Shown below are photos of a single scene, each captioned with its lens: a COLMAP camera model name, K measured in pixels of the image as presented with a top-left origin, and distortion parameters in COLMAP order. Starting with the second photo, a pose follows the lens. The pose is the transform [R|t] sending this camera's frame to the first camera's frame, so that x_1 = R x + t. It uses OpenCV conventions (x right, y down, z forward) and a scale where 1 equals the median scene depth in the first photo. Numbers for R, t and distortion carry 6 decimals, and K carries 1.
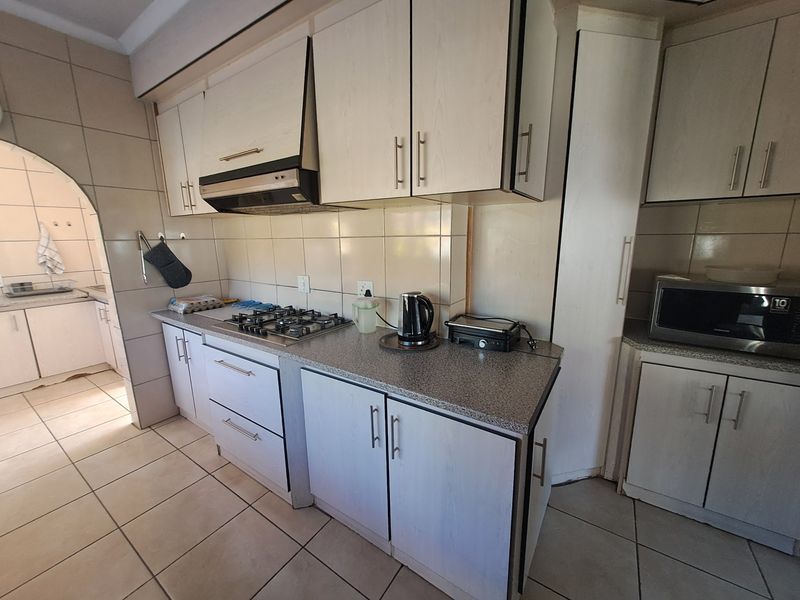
lens RADIAL K [[314.9, 0, 406.0], [0, 314.9, 299.7], [0, 0, 1]] dist [-0.001634, -0.000218]
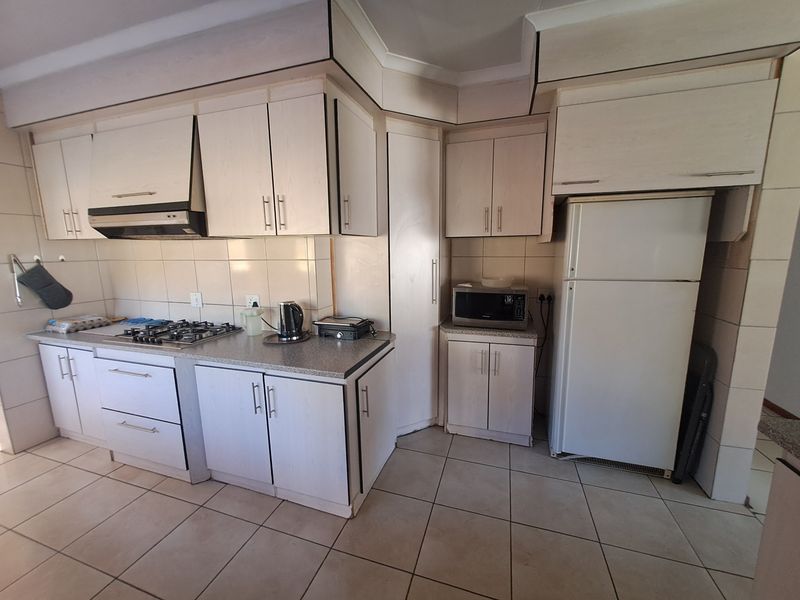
lens RADIAL K [[303.0, 0, 400.0], [0, 303.0, 300.0], [0, 0, 1]] dist [-0.000316, -0.003224]
pose [[0.962291, -0.041303, 0.268866, 0.129493], [0.052030, 0.998104, -0.032891, 0.035985], [-0.266998, 0.045640, 0.962616, -0.364355]]
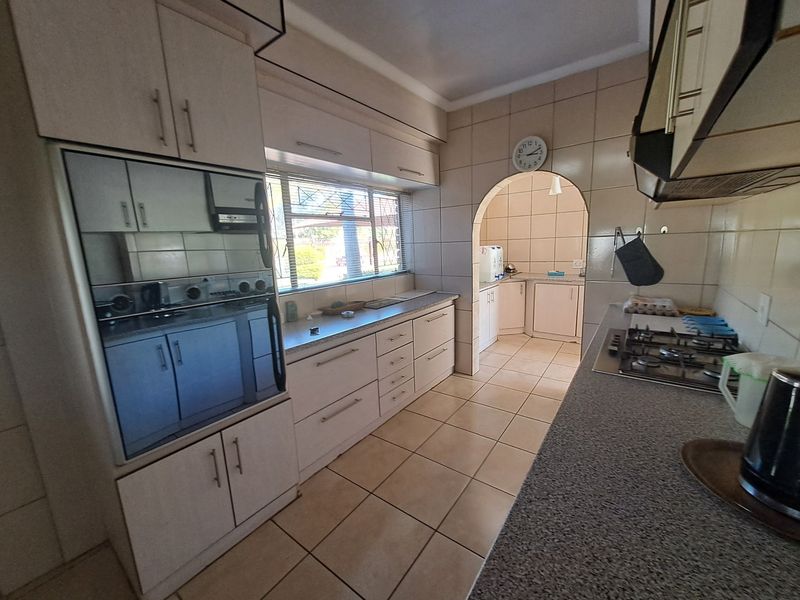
lens RADIAL K [[314.9, 0, 406.0], [0, 314.9, 299.7], [0, 0, 1]] dist [-0.001634, -0.000218]
pose [[-0.050172, 0.189844, -0.980532, 0.378024], [-0.159901, 0.967577, 0.195517, -0.103012], [0.985857, 0.166598, -0.018189, 0.486897]]
